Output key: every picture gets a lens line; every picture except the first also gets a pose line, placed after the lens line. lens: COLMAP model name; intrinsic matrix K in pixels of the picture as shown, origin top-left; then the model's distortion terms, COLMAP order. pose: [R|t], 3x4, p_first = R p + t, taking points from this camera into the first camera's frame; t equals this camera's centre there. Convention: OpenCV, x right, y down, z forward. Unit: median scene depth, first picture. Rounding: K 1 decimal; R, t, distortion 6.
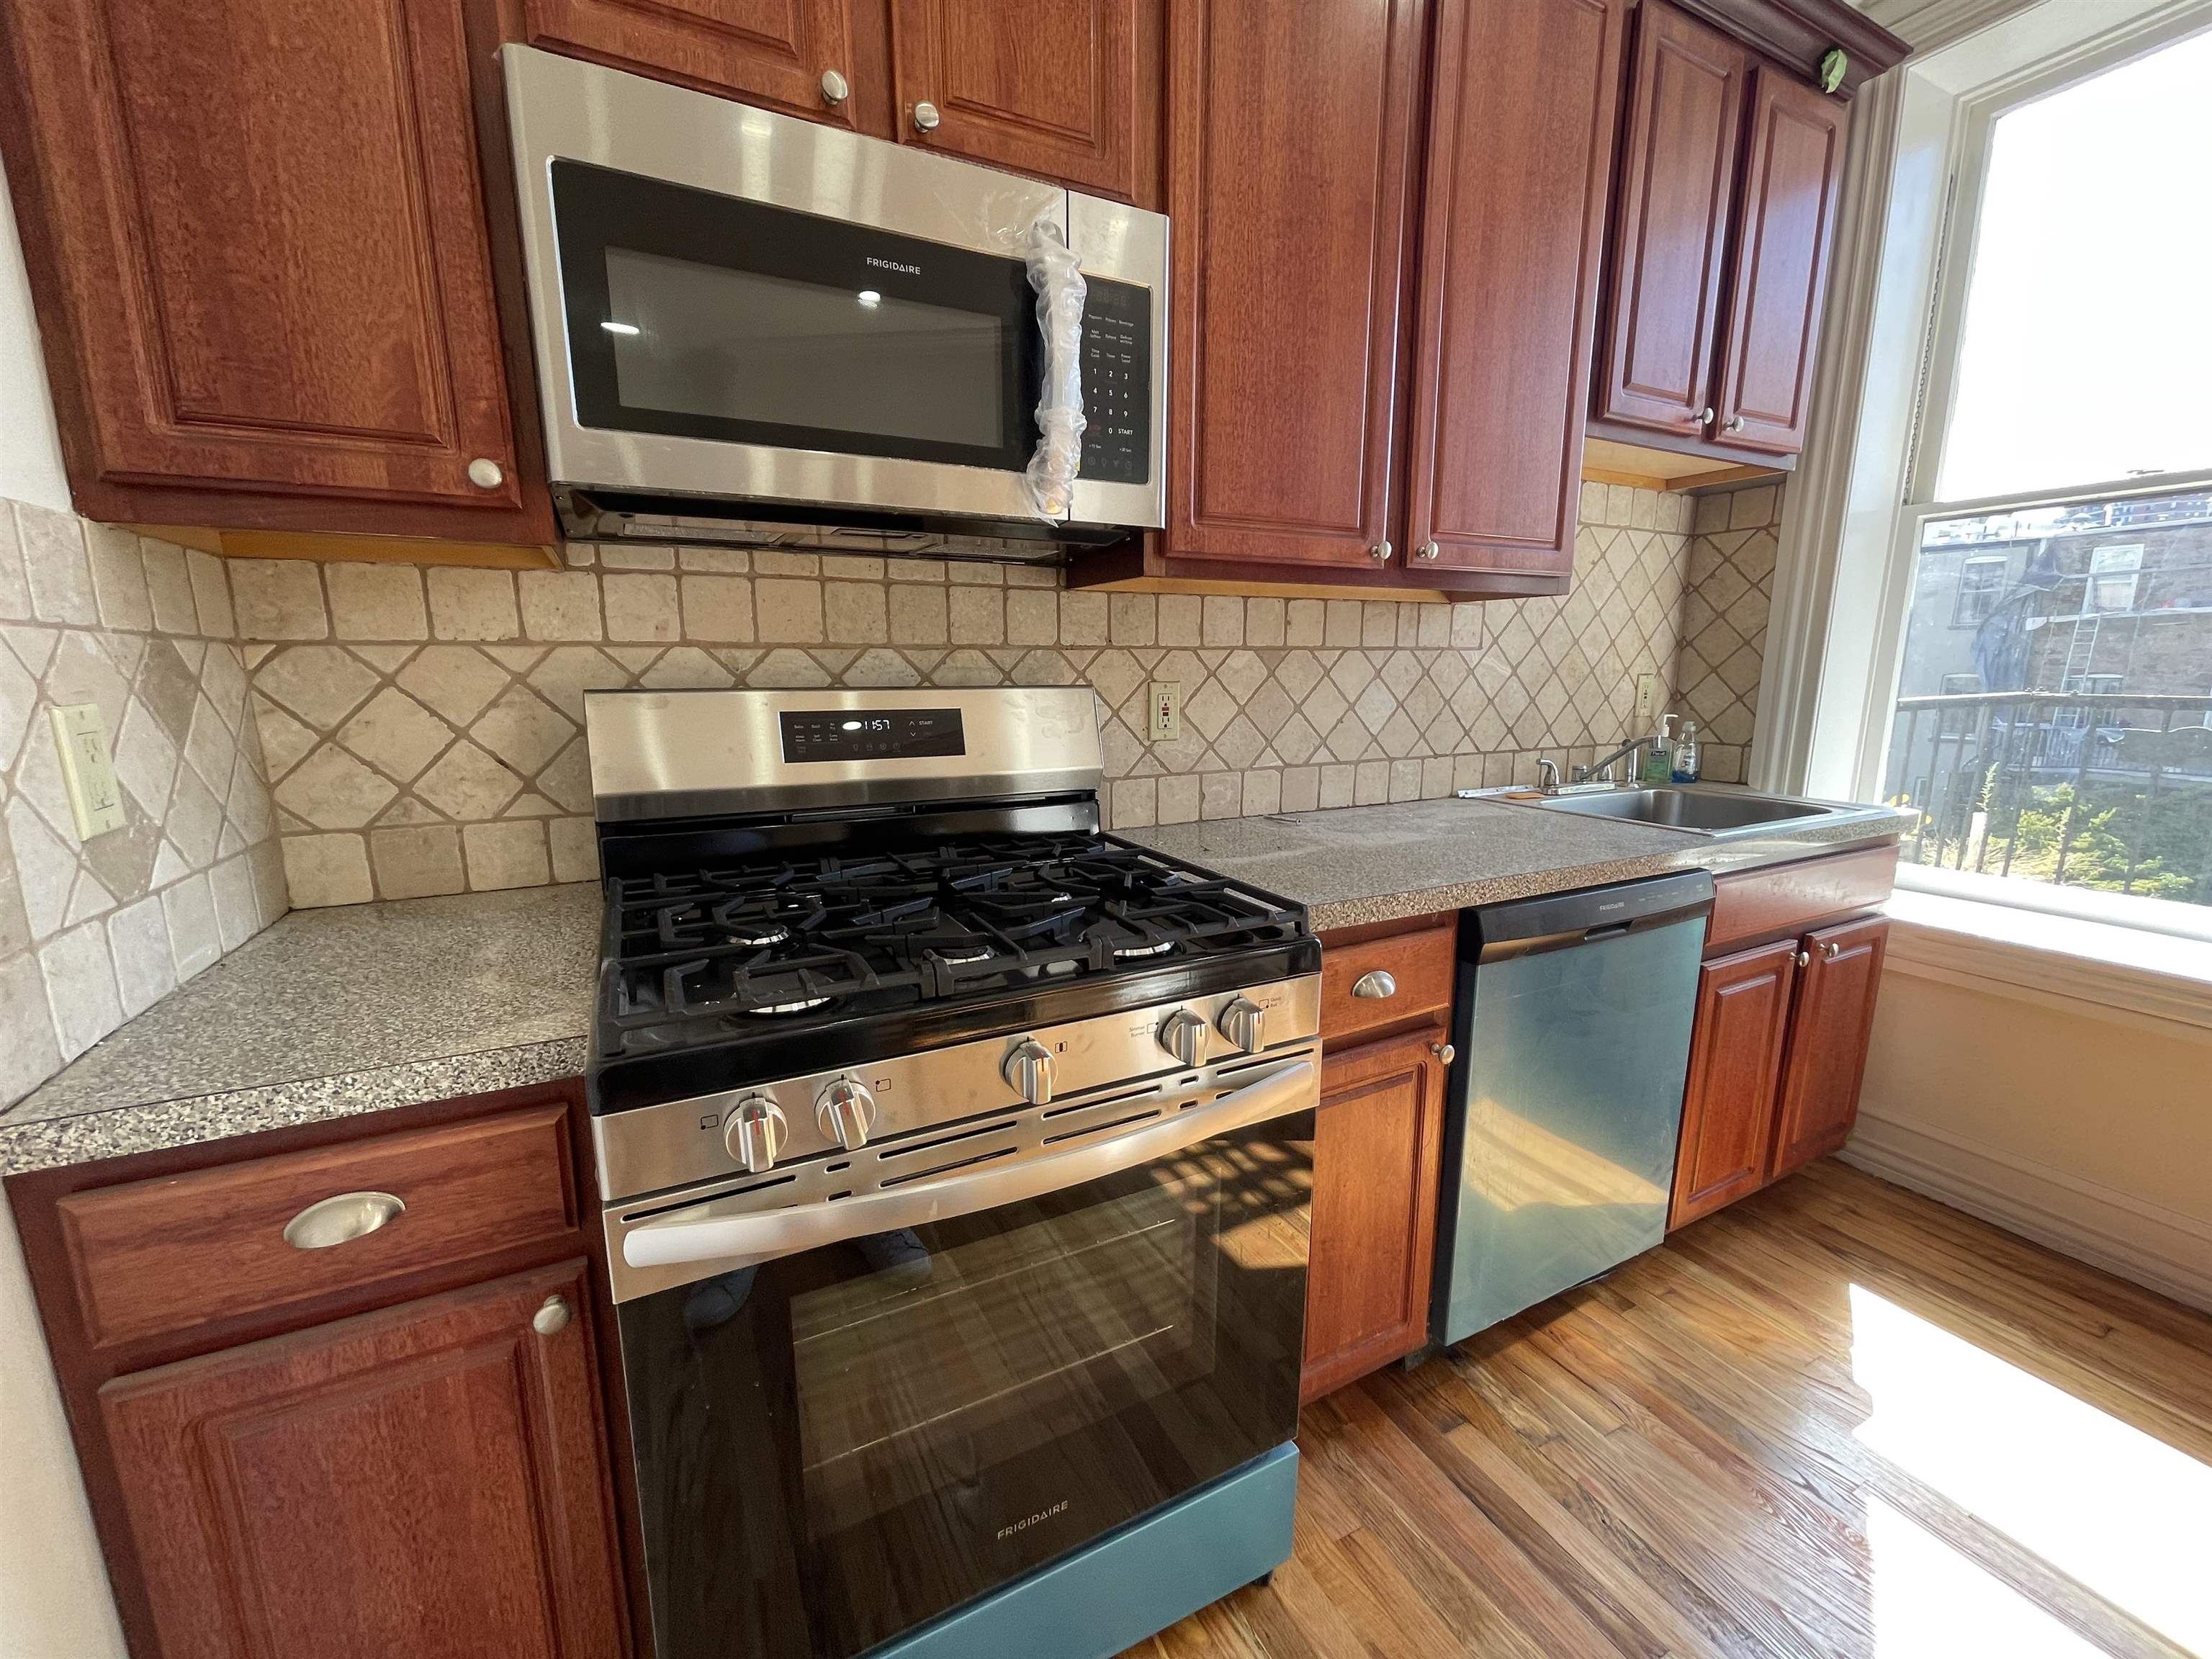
lens RADIAL K [[899.5, 0, 1104.8], [0, 899.5, 836.5], [0, 0, 1]] dist [0.000223, 0.000878]
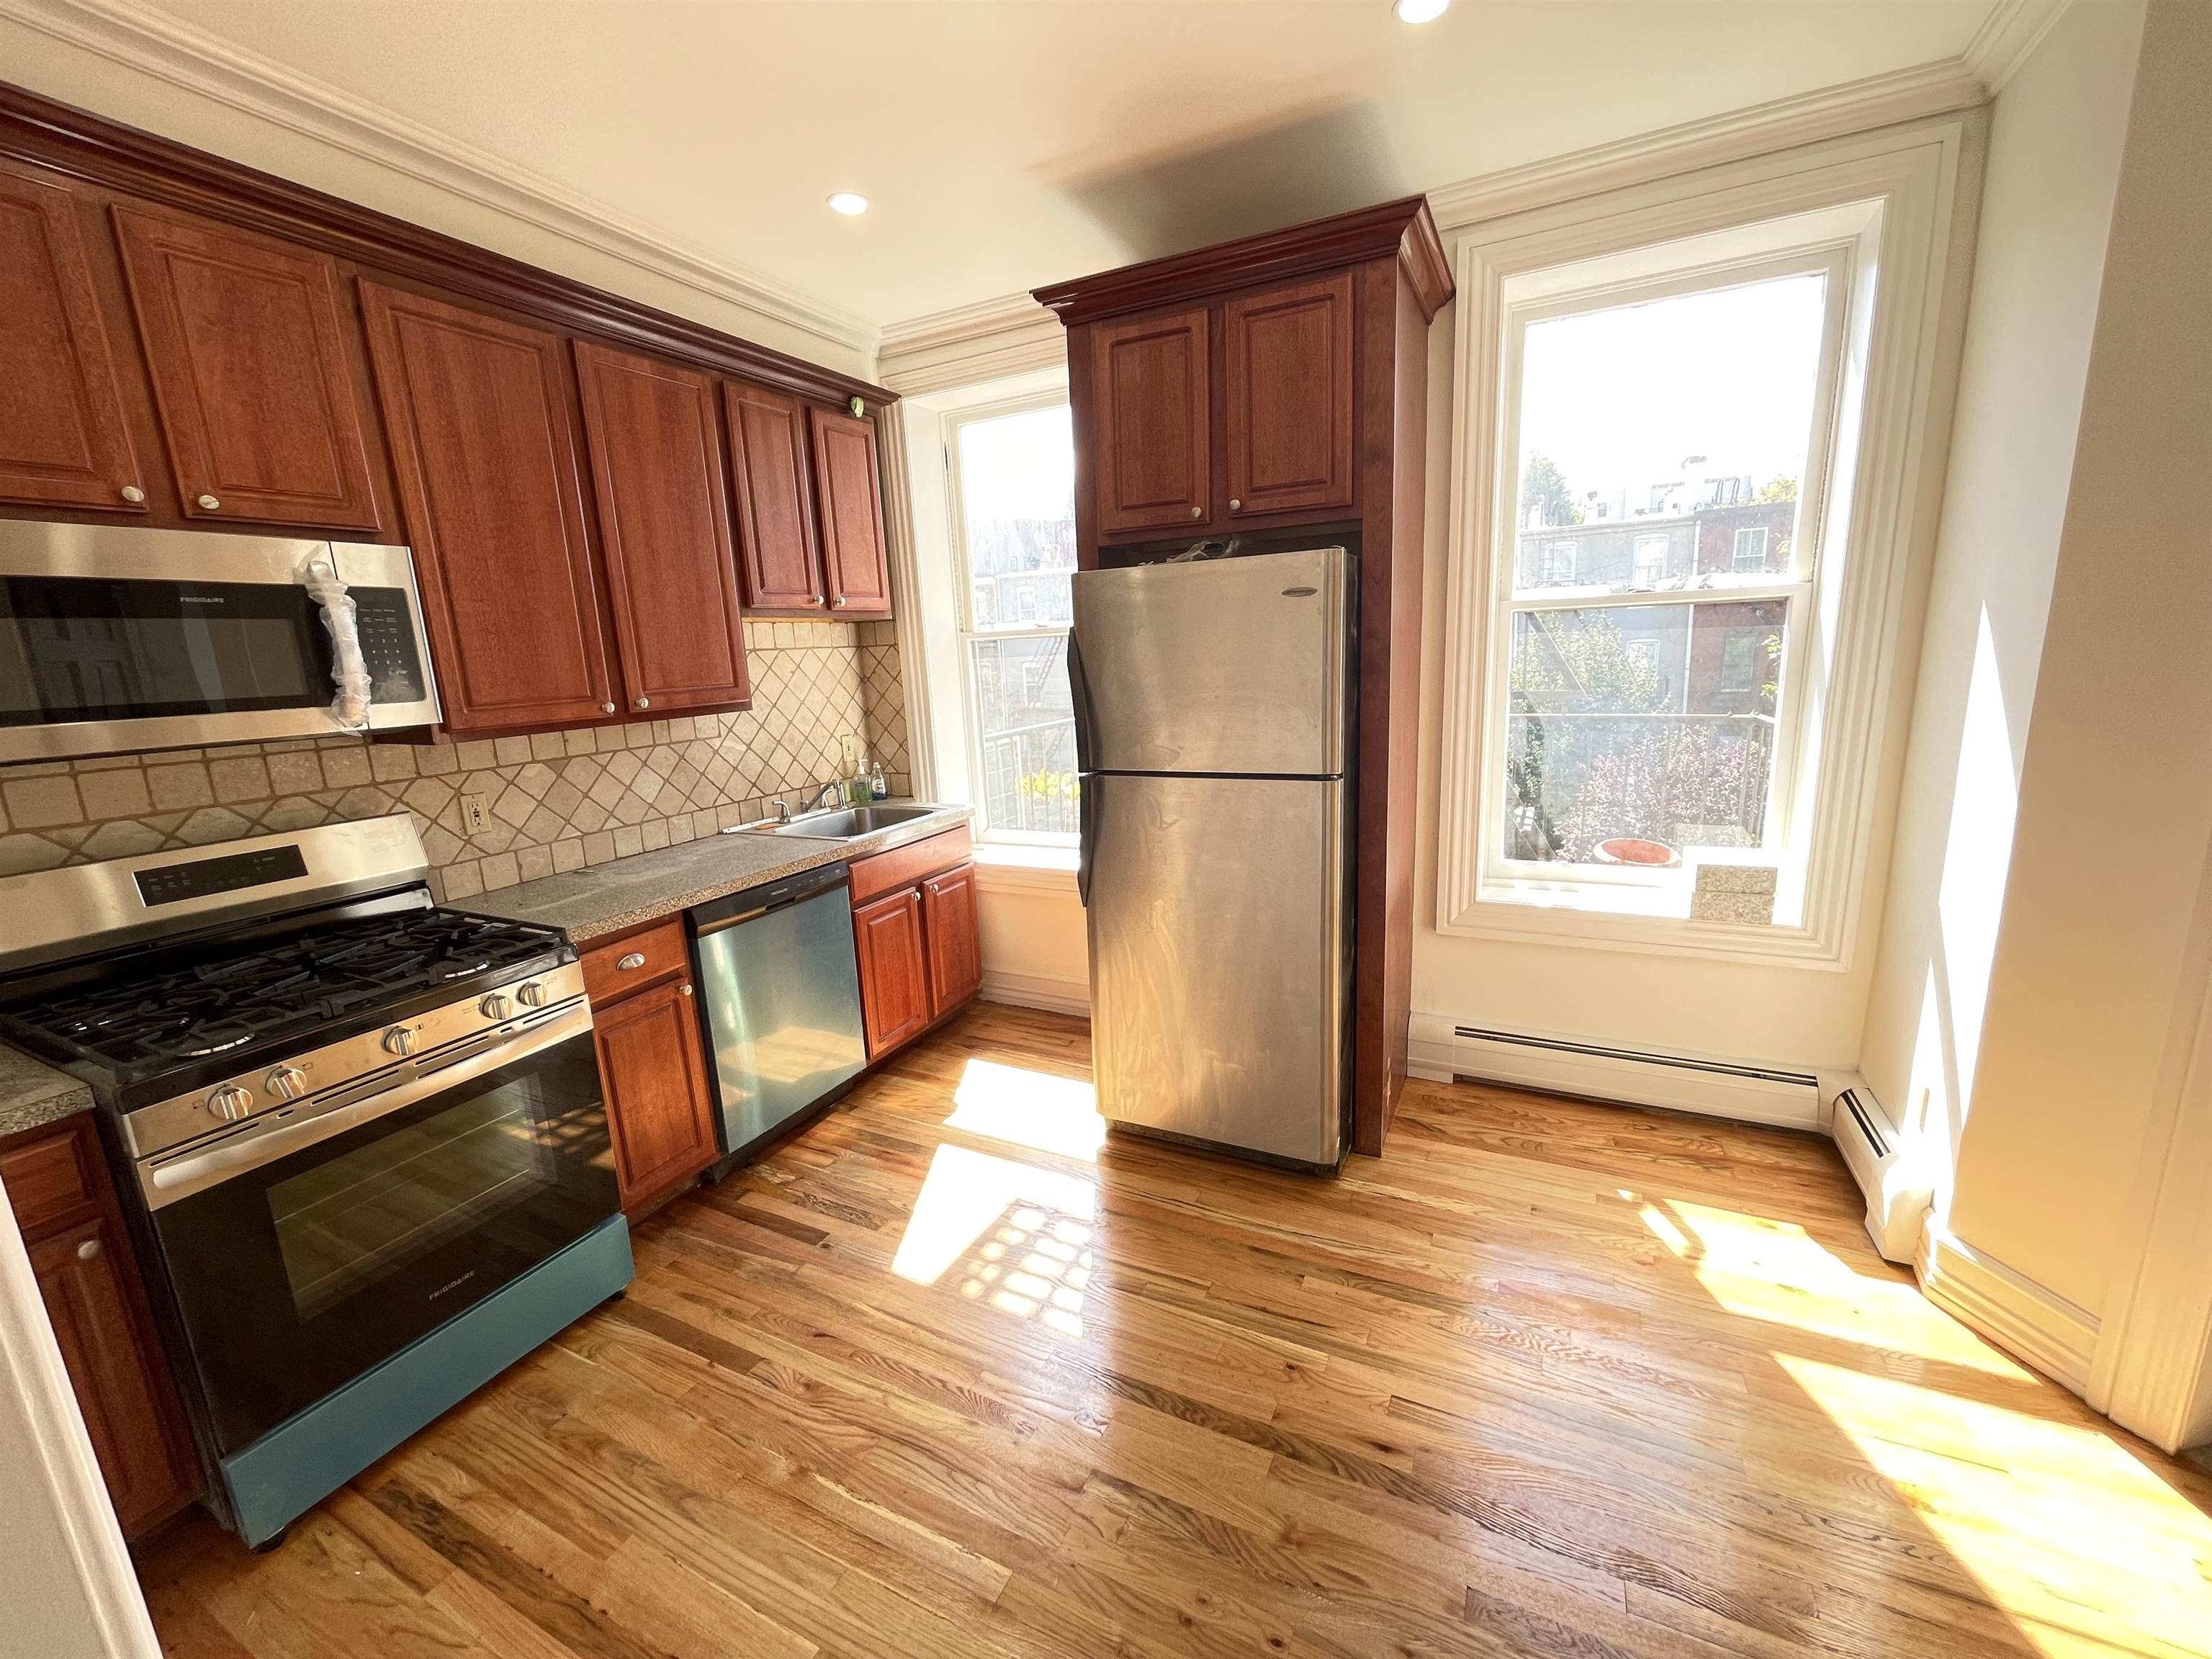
lens RADIAL K [[899.5, 0, 1104.8], [0, 899.5, 836.5], [0, 0, 1]] dist [0.000223, 0.000878]
pose [[0.807362, -0.156347, 0.568966, 0.070677], [0.153175, 0.986734, 0.053790, -0.034254], [-0.569828, 0.043724, 0.820600, -0.982520]]
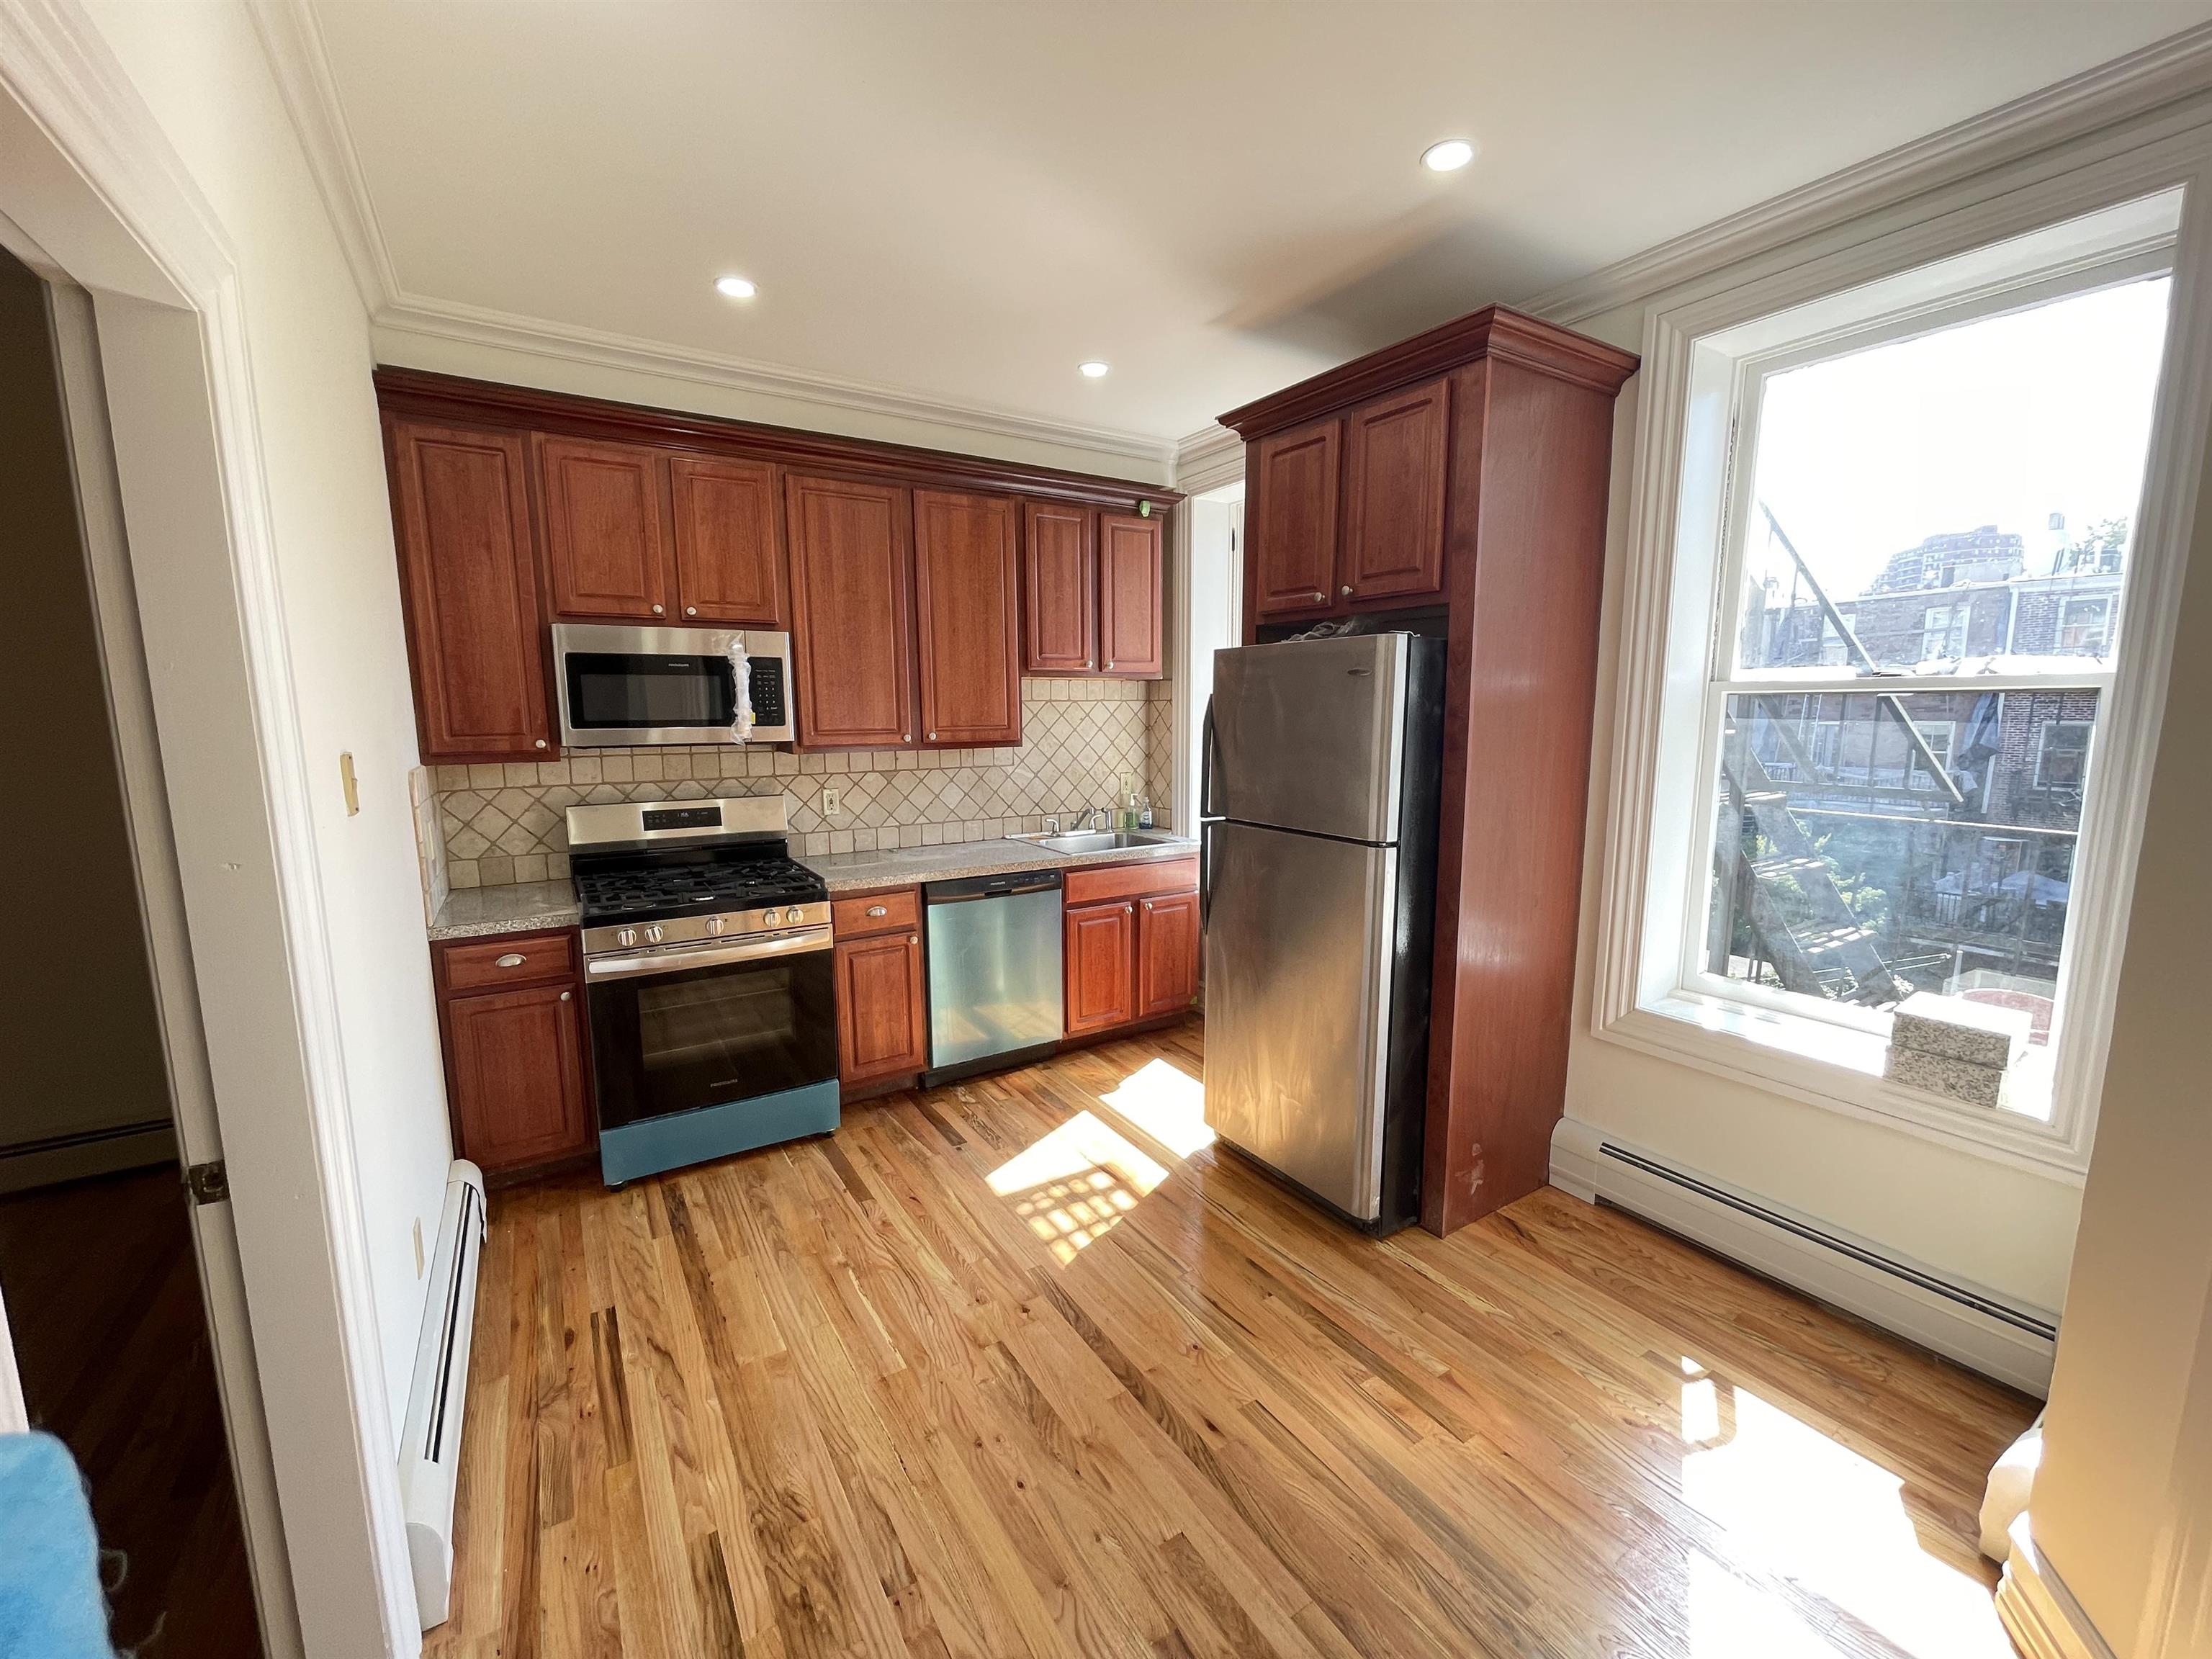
lens RADIAL K [[897.7, 0, 1102.2], [0, 897.7, 839.0], [0, 0, 1]] dist [-0.001319, -0.000064]
pose [[0.996386, -0.014155, 0.083749, 0.694758], [0.017480, 0.999082, -0.039109, 0.061084], [-0.083119, 0.040431, 0.995719, -1.577163]]
